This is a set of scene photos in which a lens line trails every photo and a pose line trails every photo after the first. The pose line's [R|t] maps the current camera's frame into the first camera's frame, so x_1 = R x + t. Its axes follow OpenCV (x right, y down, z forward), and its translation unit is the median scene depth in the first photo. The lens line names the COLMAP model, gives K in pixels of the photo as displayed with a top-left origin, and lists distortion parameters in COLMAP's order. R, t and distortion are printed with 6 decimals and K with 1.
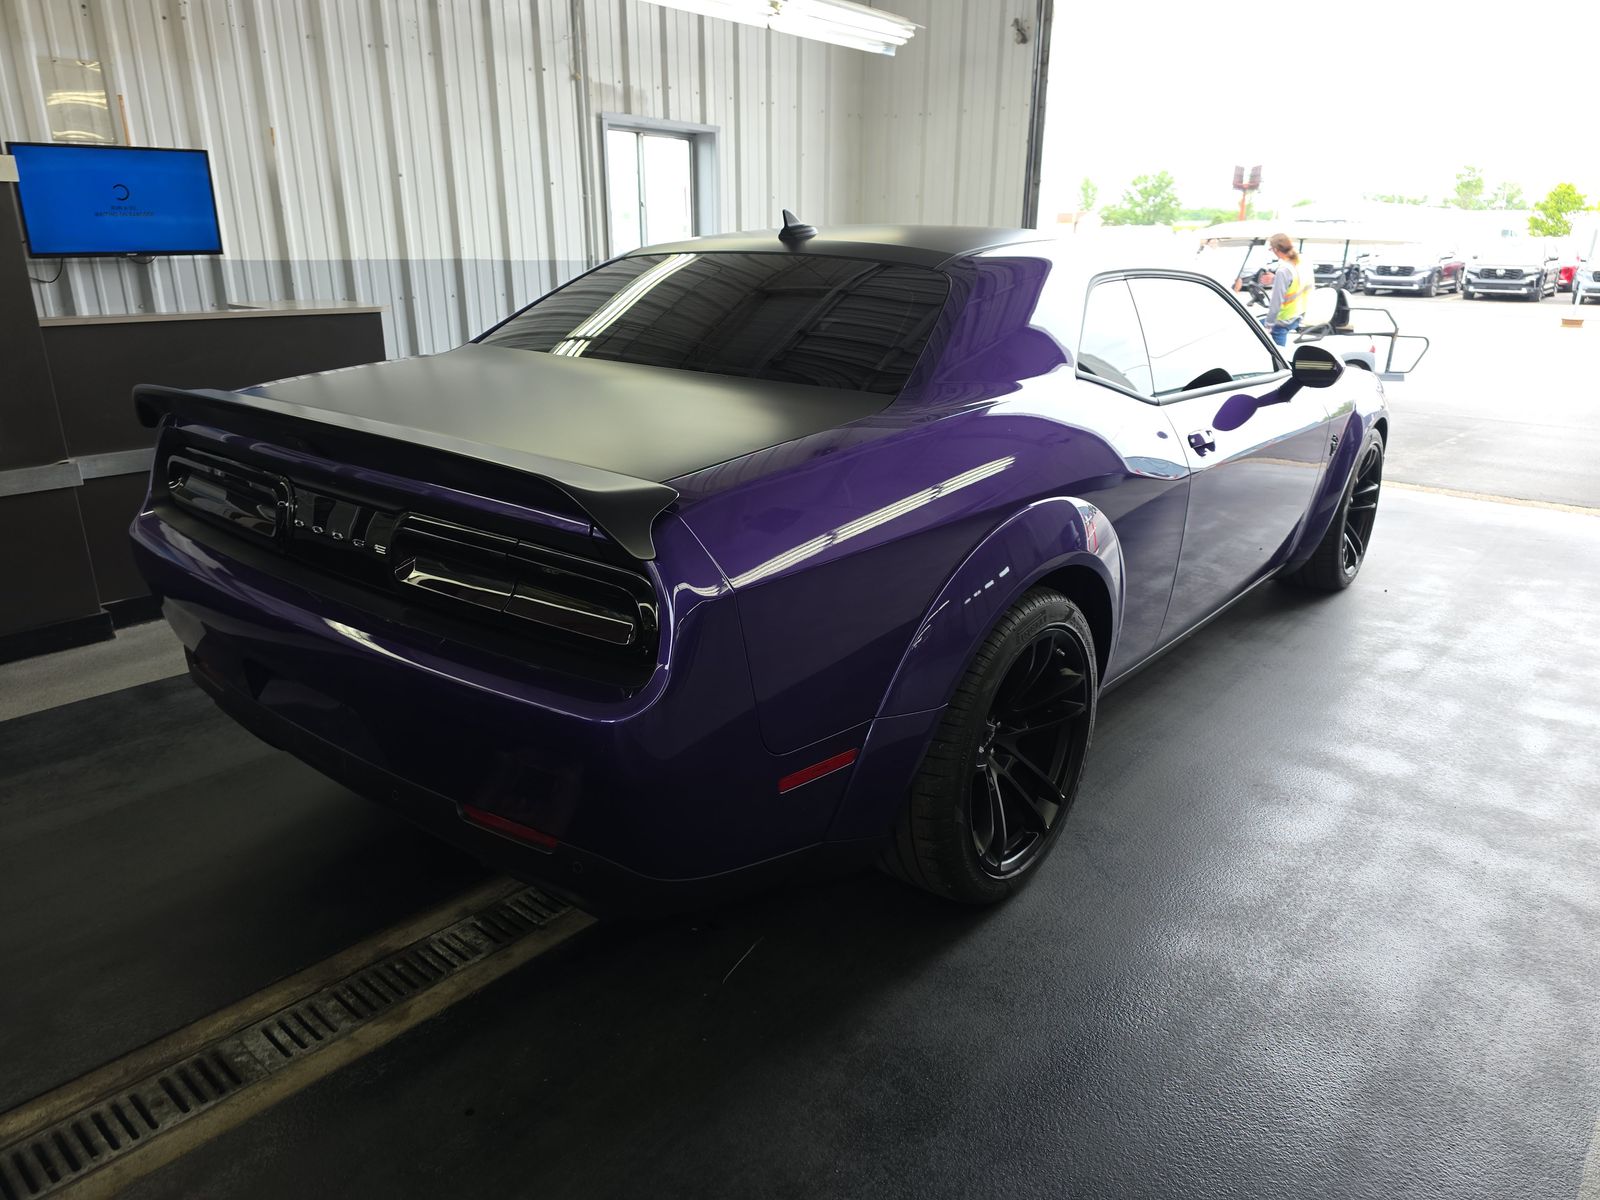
lens RADIAL K [[1071.0, 0, 800.0], [0, 1071.0, 600.0], [0, 0, 1]] dist [0.047272, -0.037324]
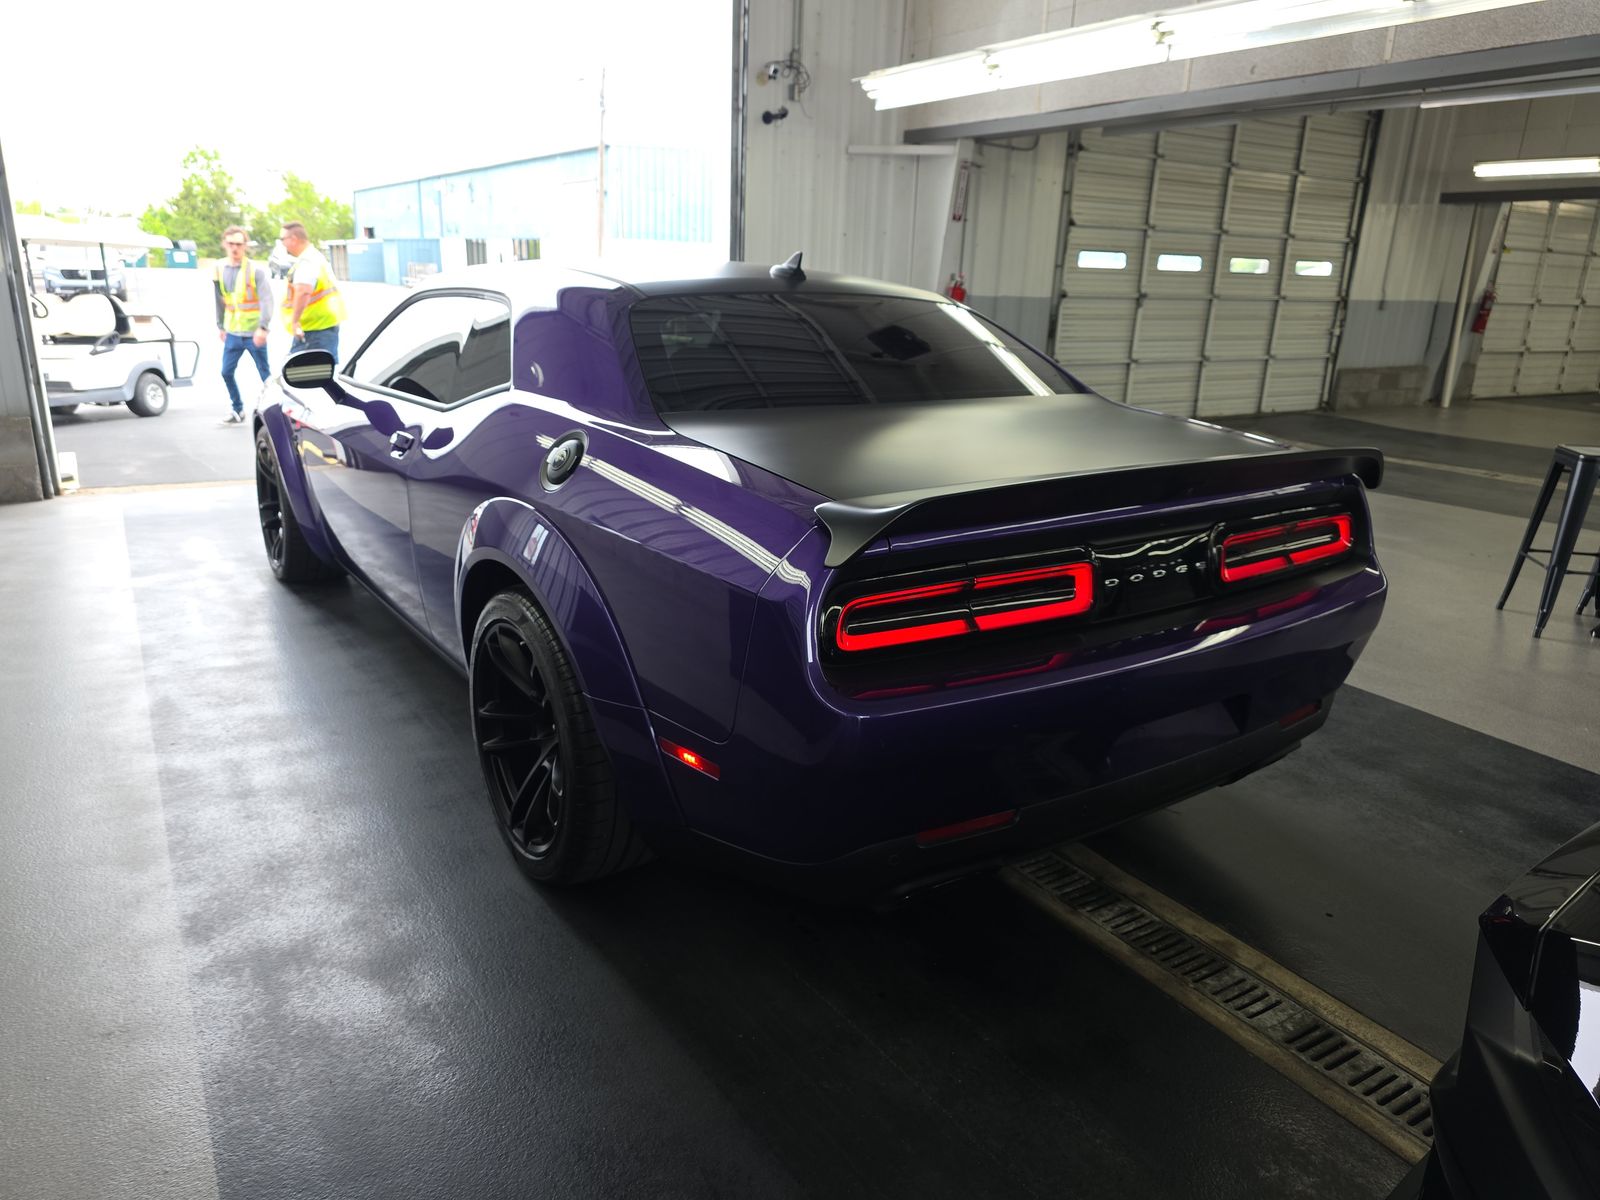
lens RADIAL K [[1081.3, 0, 797.7], [0, 1081.3, 593.9], [0, 0, 1]] dist [0.042779, -0.038378]
pose [[0.260198, -0.270884, 0.926779, -1.081203], [0.271939, 0.941545, 0.198852, -0.251069], [-0.926470, 0.200287, 0.318652, 0.700917]]
